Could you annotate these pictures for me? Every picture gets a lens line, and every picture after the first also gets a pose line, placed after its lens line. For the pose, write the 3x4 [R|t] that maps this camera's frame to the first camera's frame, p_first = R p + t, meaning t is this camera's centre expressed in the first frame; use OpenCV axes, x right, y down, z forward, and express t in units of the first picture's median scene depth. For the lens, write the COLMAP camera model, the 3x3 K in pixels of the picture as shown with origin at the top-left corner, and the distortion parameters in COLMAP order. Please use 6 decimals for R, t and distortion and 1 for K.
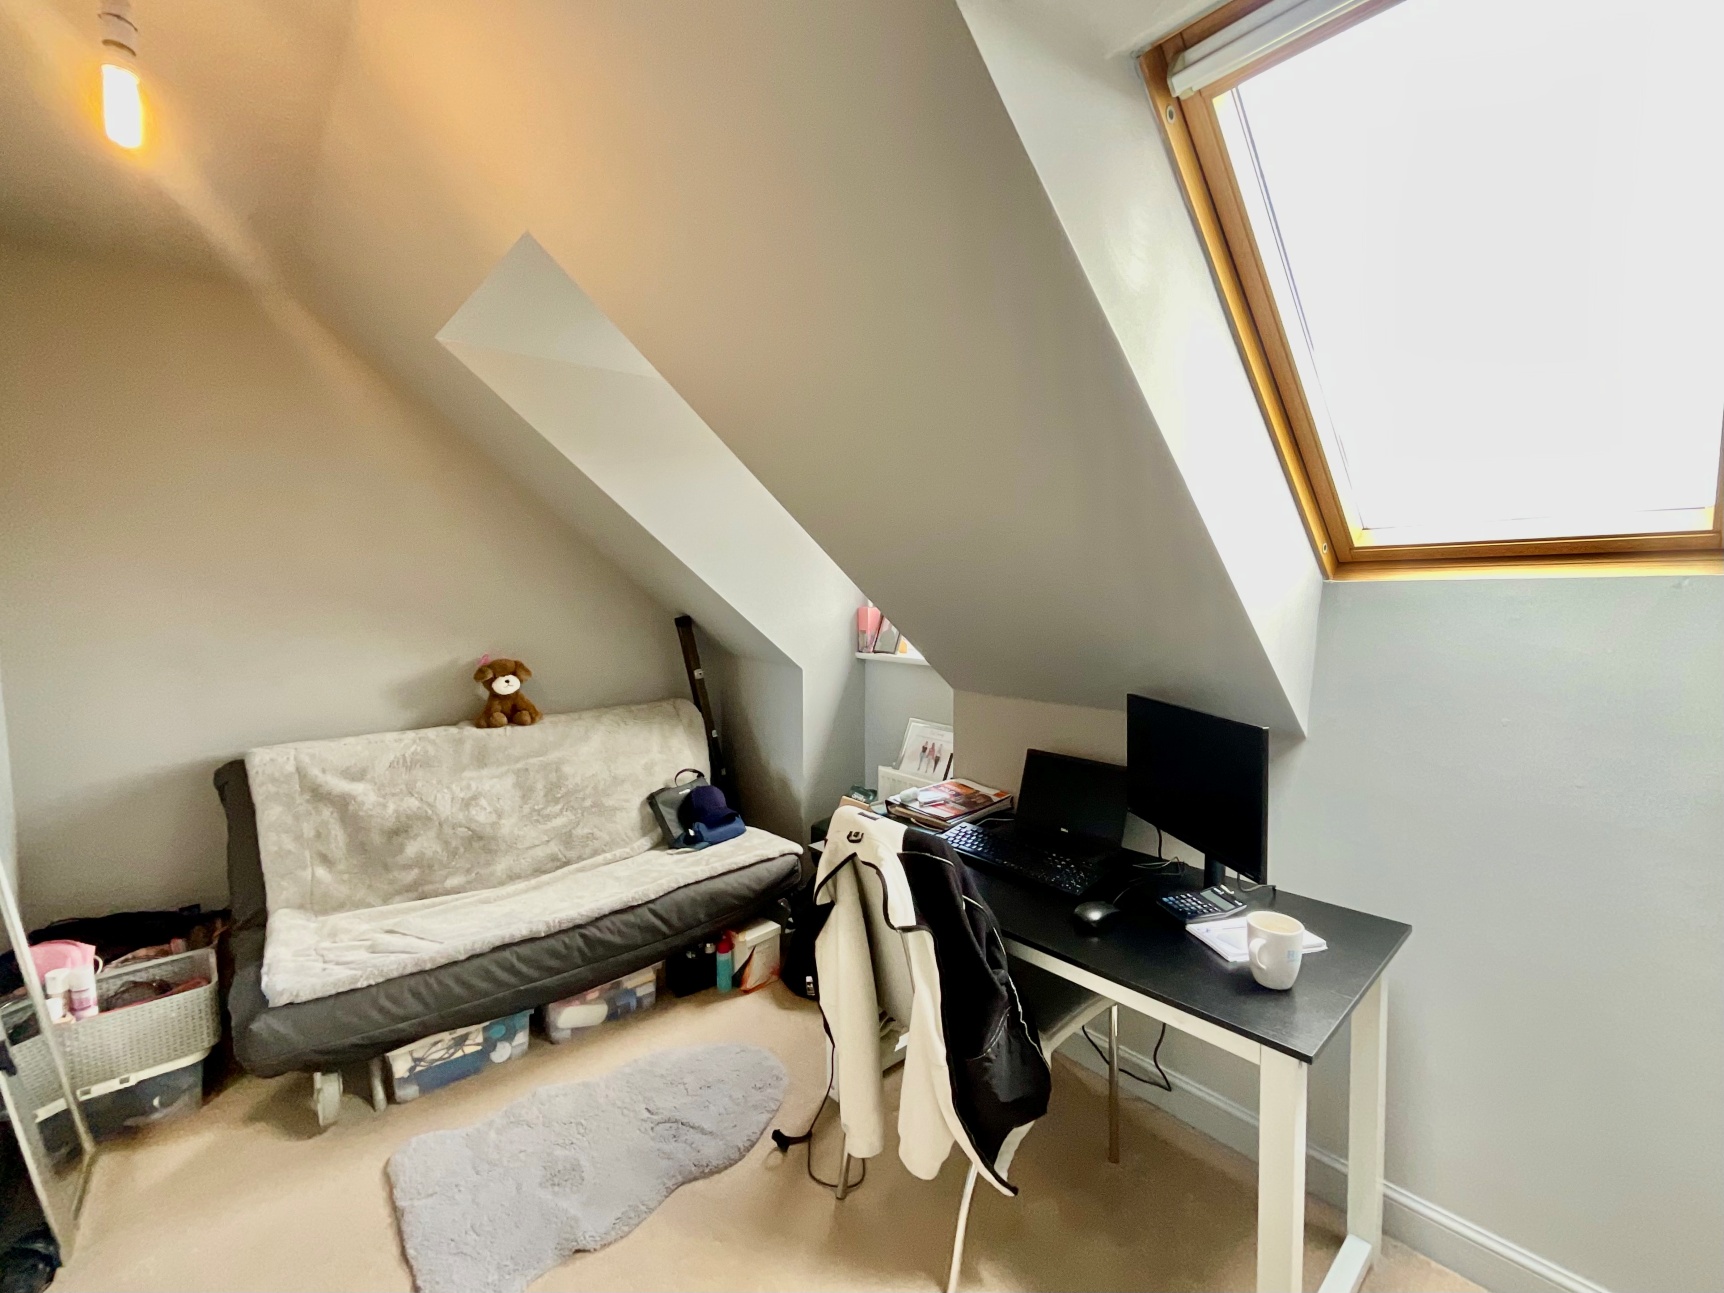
lens RADIAL K [[699.2, 0, 857.6], [0, 699.2, 651.6], [0, 0, 1]] dist [-0.014634, 0.012092]
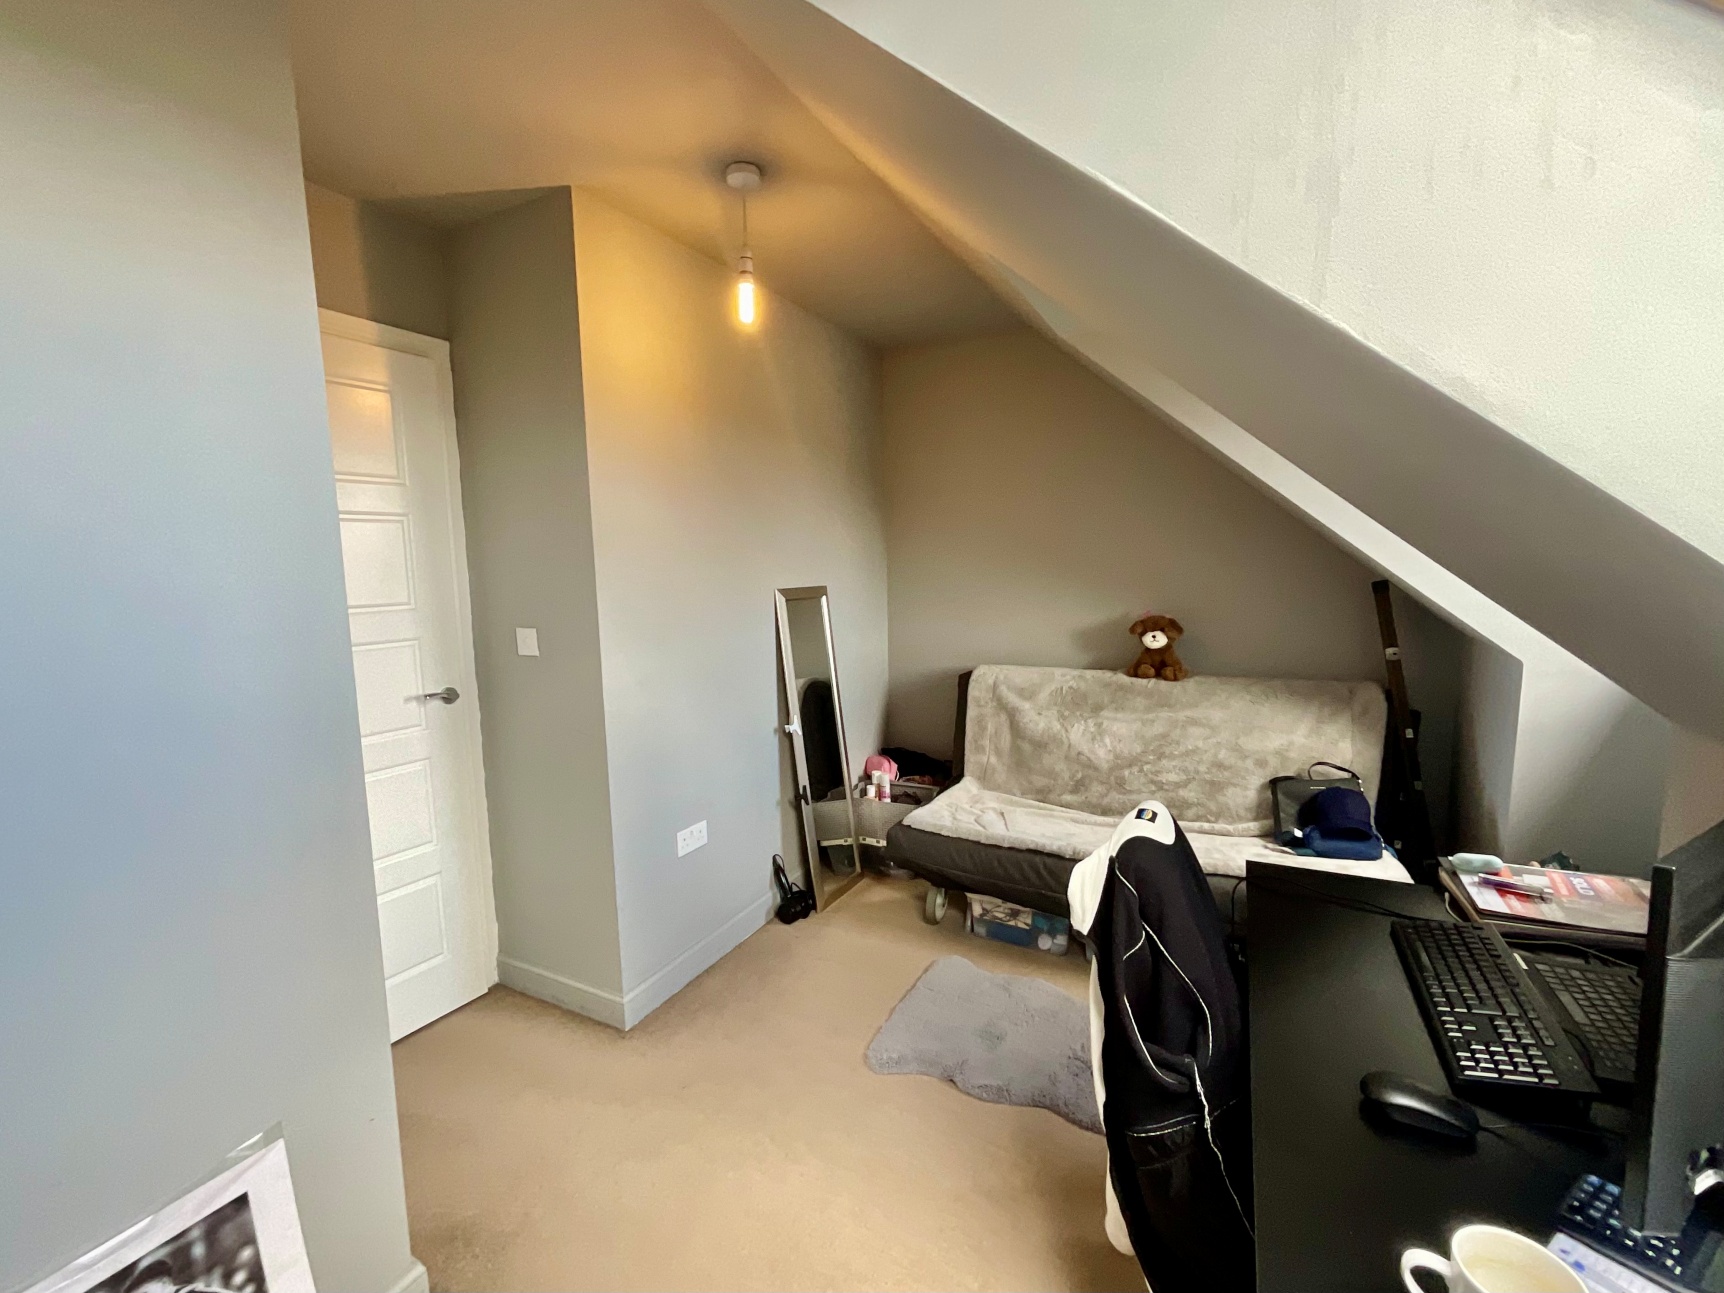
lens RADIAL K [[699.2, 0, 857.6], [0, 699.2, 651.6], [0, 0, 1]] dist [-0.014634, 0.012092]
pose [[0.418503, 0.116222, -0.900748, 0.314493], [-0.066996, 0.993027, 0.097001, -0.008510], [0.905741, 0.019752, 0.423372, 0.168161]]
